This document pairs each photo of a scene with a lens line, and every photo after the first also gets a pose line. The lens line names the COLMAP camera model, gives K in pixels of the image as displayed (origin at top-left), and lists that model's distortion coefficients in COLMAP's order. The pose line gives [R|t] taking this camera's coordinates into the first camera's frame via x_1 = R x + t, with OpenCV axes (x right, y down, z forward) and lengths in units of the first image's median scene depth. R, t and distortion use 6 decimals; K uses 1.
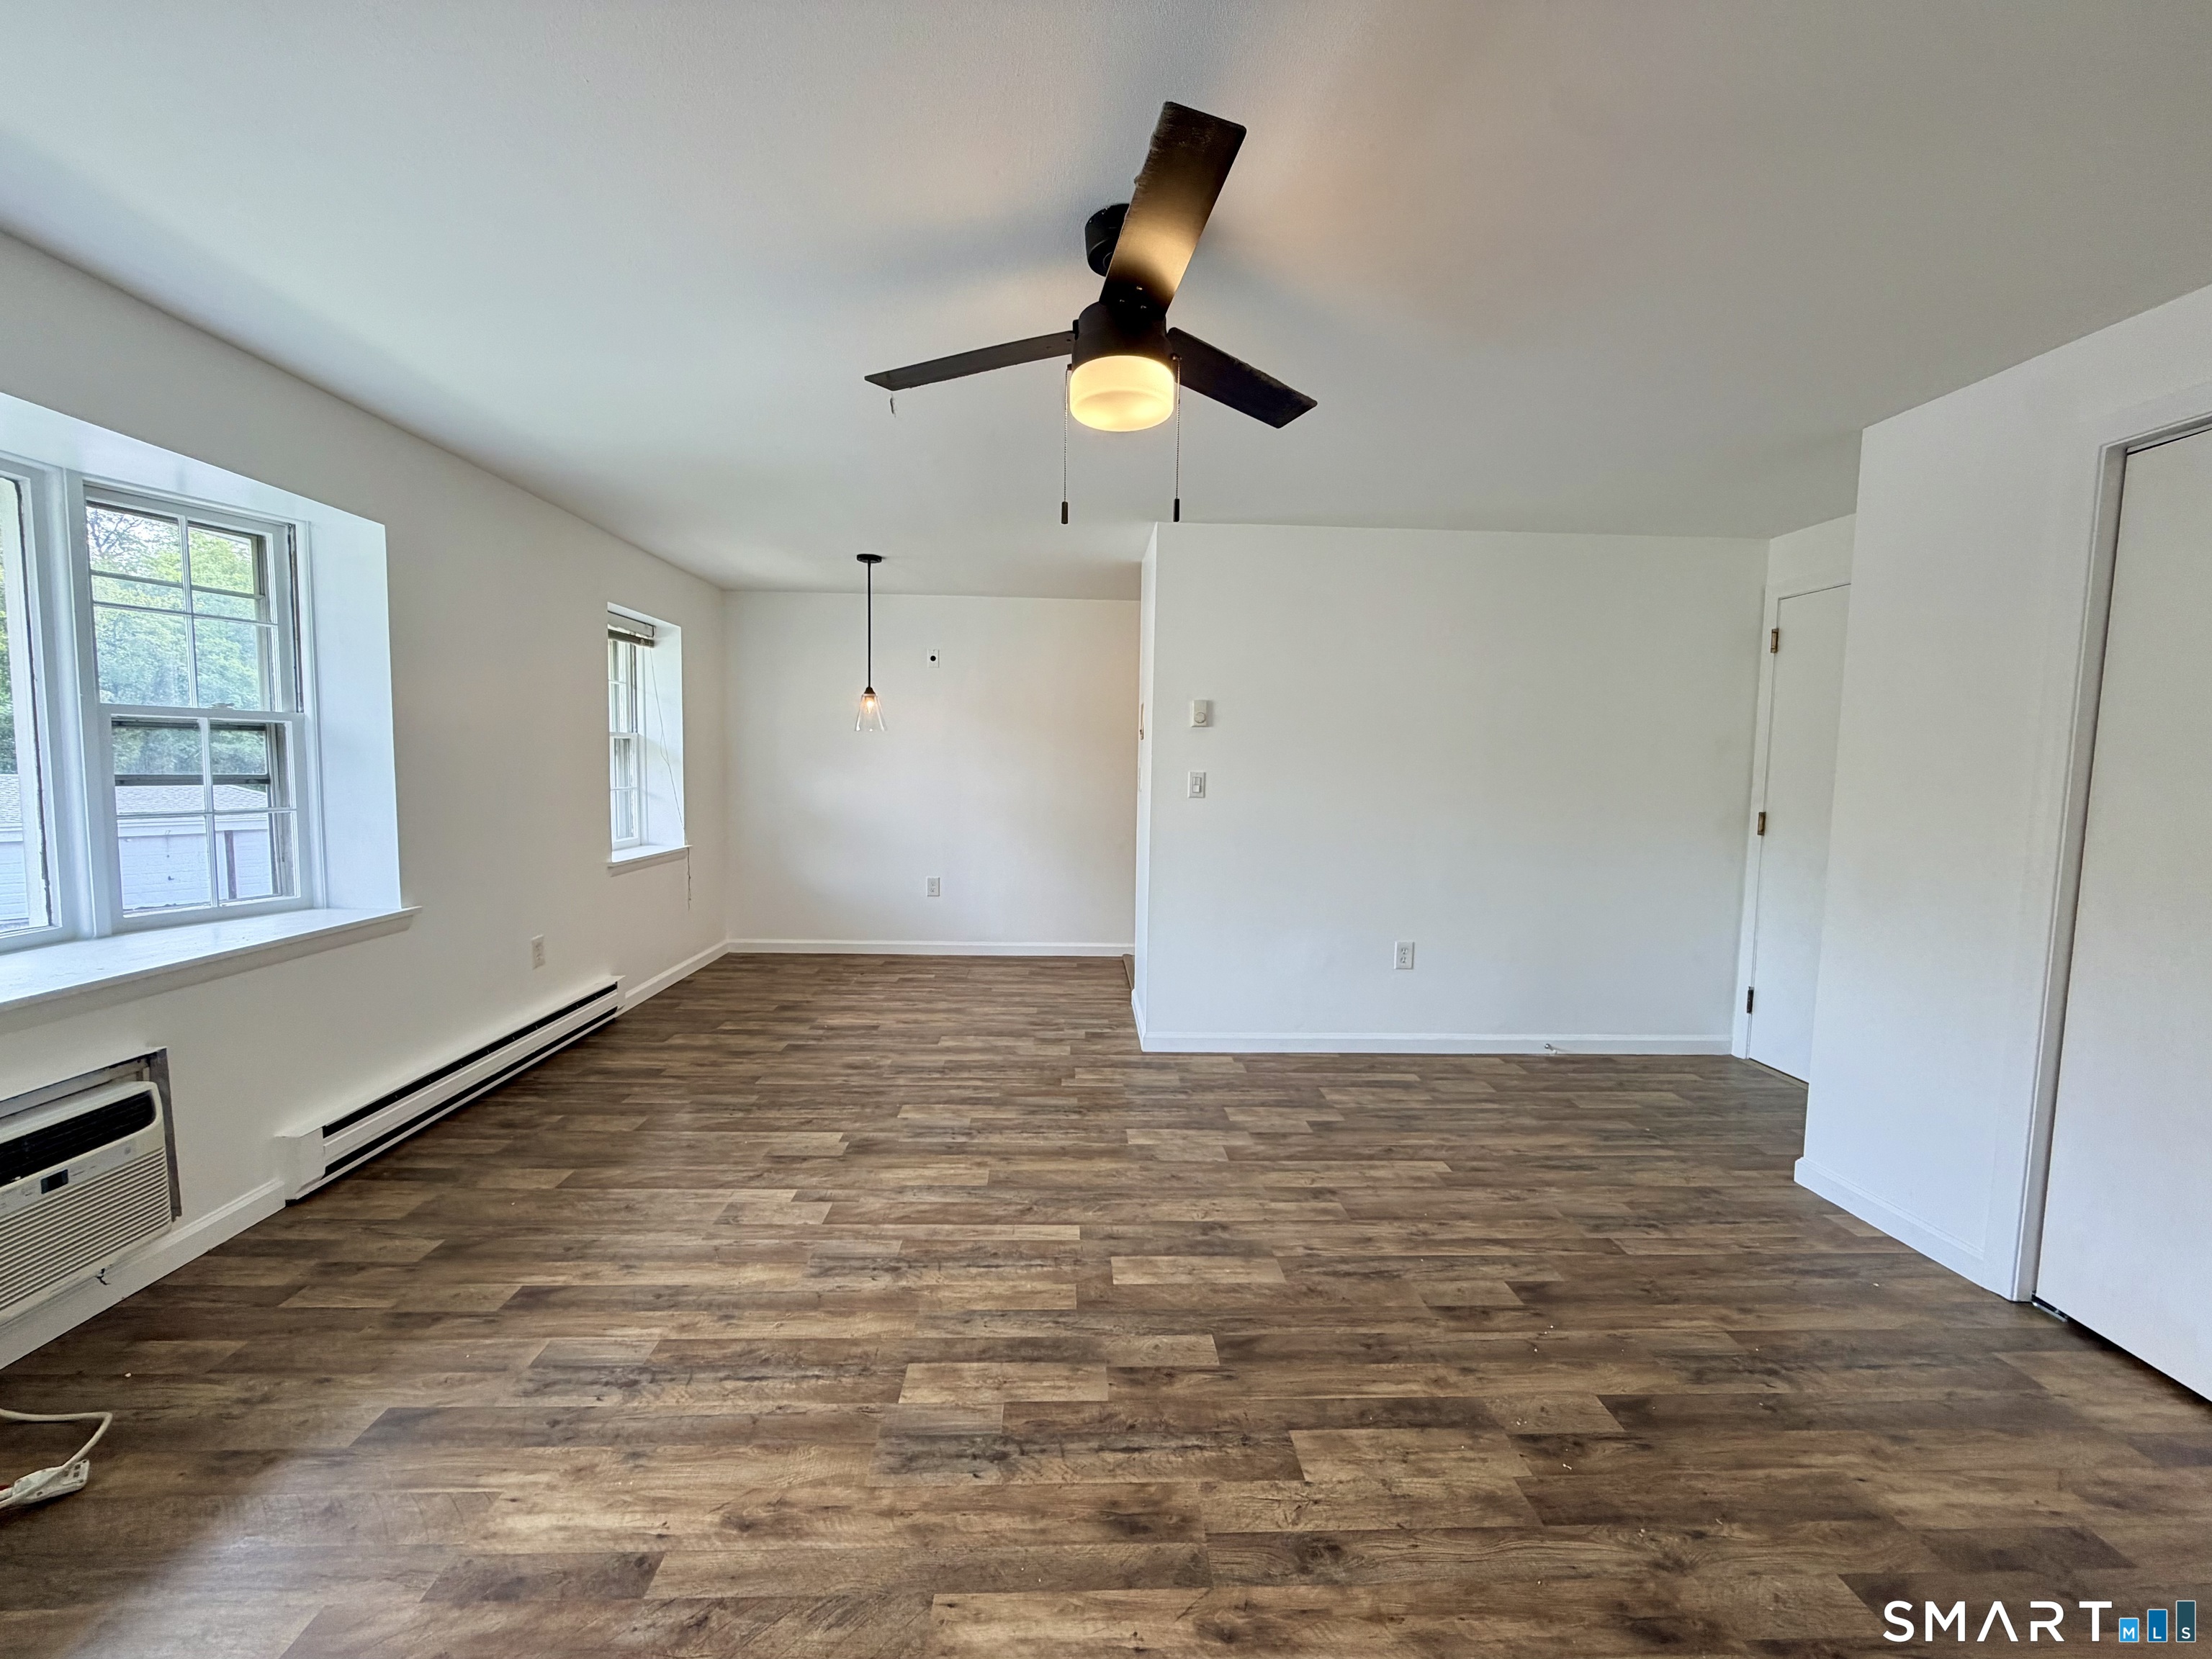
lens RADIAL K [[888.1, 0, 1103.6], [0, 888.1, 830.9], [0, 0, 1]] dist [0.003534, 0.000118]
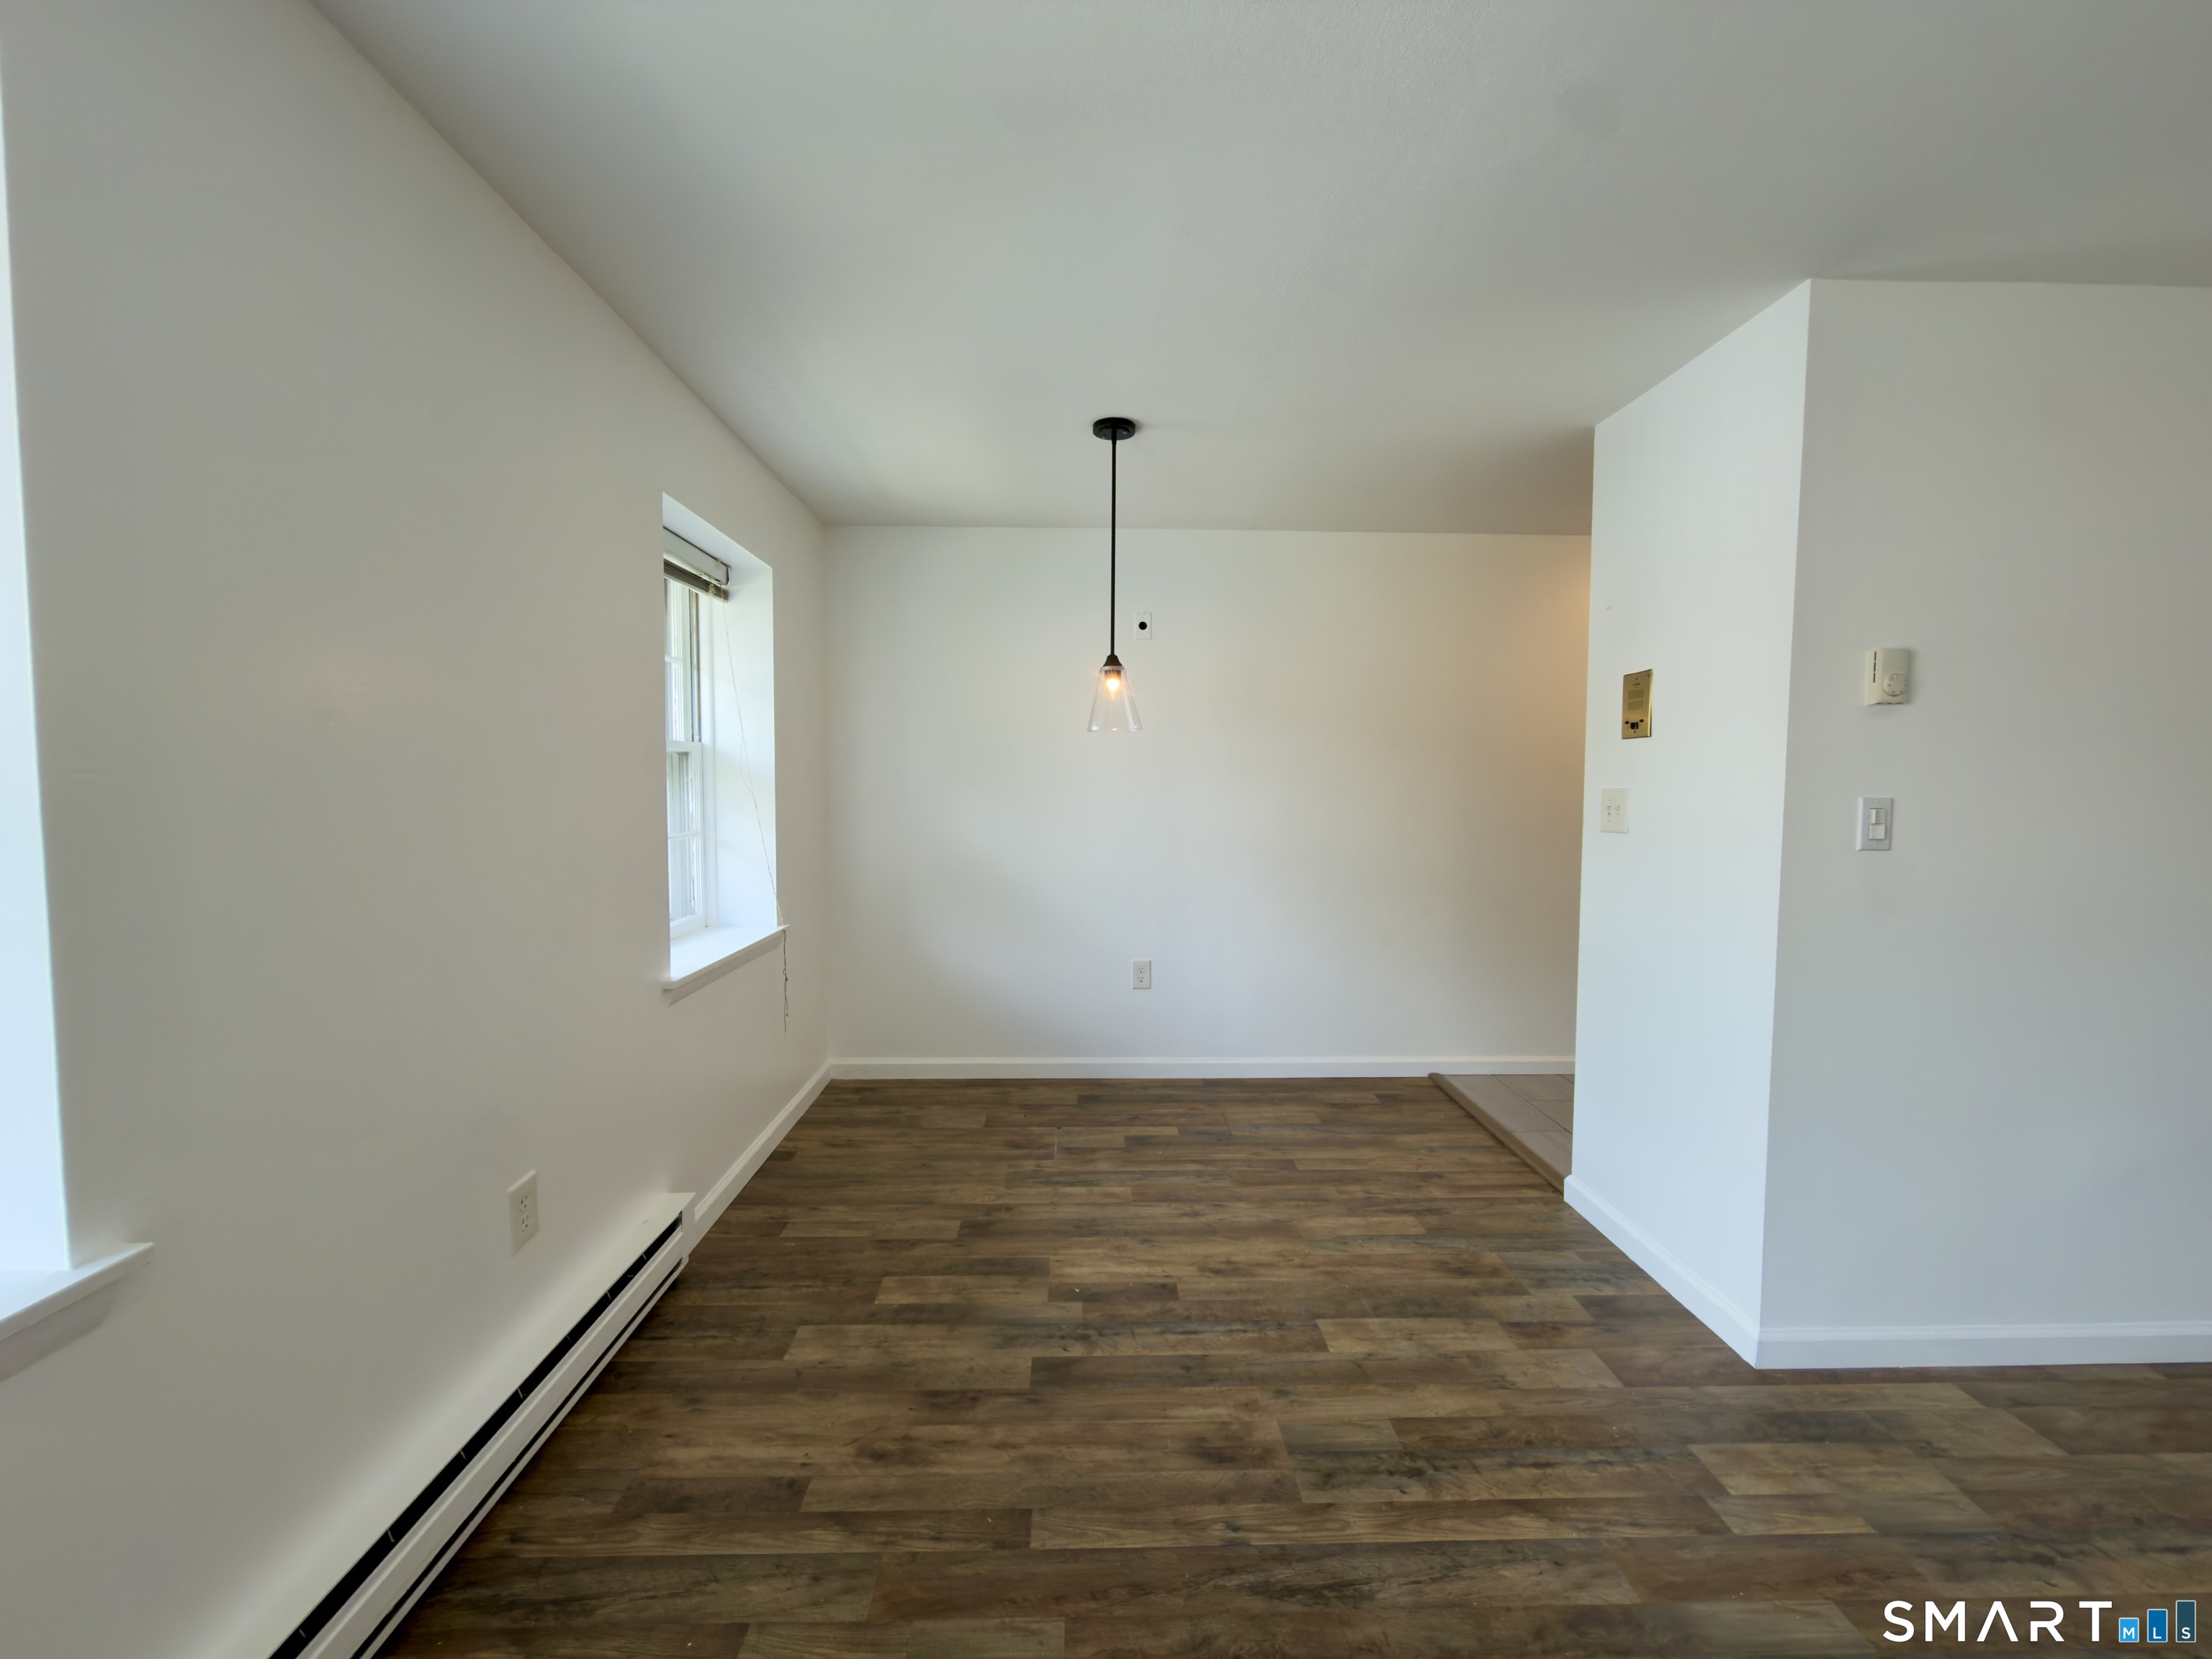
lens RADIAL K [[888.1, 0, 1106.6], [0, 888.1, 832.3], [0, 0, 1]] dist [0.003534, 0.000118]
pose [[0.999891, -0.011767, -0.008911, -0.272196], [0.011572, 0.999698, -0.021662, -0.036311], [0.009163, 0.021556, 0.999726, 0.445621]]
